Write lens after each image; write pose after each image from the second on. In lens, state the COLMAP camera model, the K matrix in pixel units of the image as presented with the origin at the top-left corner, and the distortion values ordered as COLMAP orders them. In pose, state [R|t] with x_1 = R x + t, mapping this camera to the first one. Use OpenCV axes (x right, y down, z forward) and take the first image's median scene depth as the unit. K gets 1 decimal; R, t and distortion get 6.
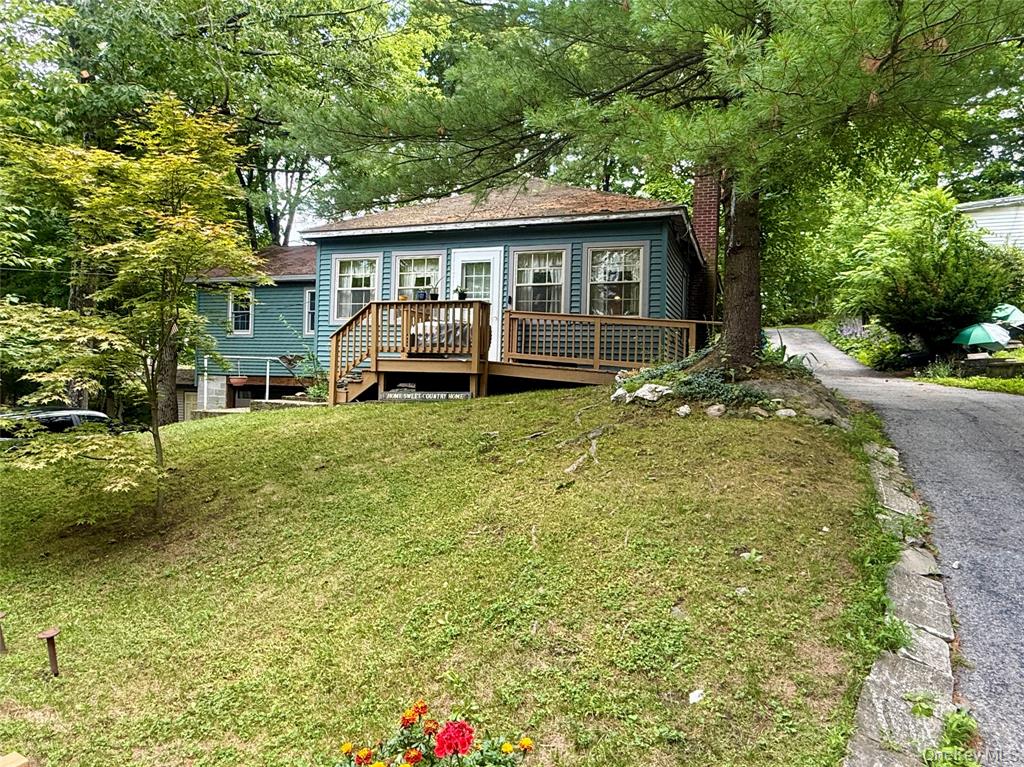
lens RADIAL K [[628.0, 0, 506.8], [0, 628.0, 381.8], [0, 0, 1]] dist [0.004777, -0.000352]
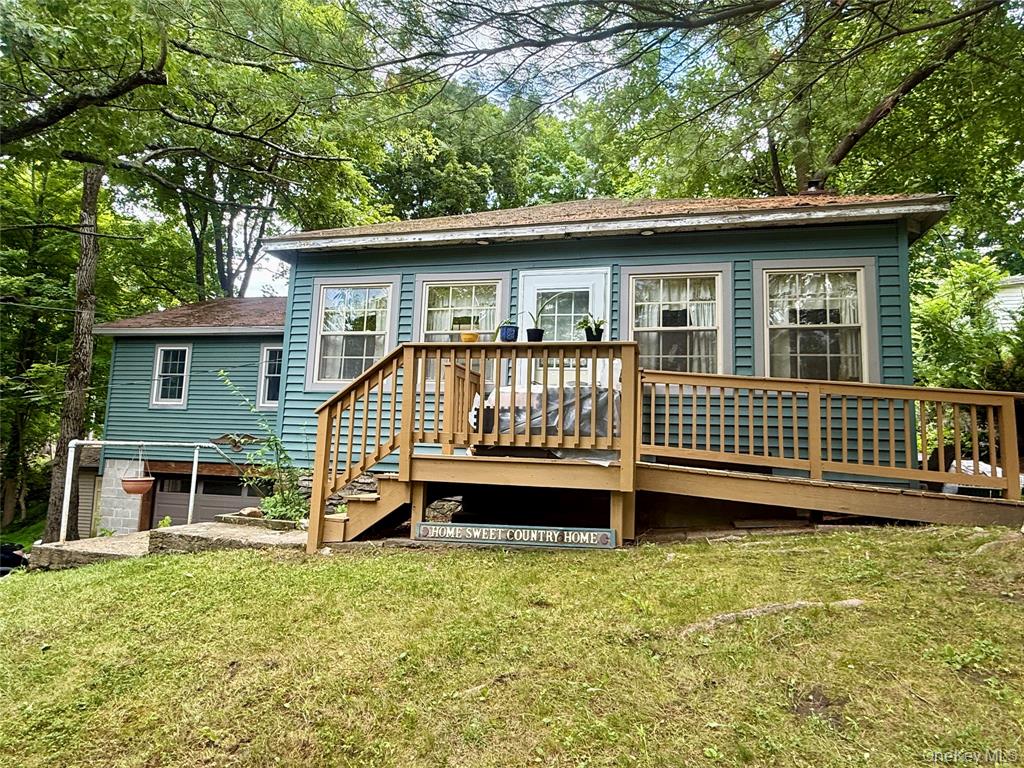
lens RADIAL K [[628.0, 0, 518.8], [0, 628.0, 384.8], [0, 0, 1]] dist [0.004777, -0.000352]
pose [[0.995996, 0.020591, 0.086989, -0.149820], [-0.010308, 0.993073, -0.117045, -0.031714], [-0.088797, 0.115680, 0.989309, 0.440284]]
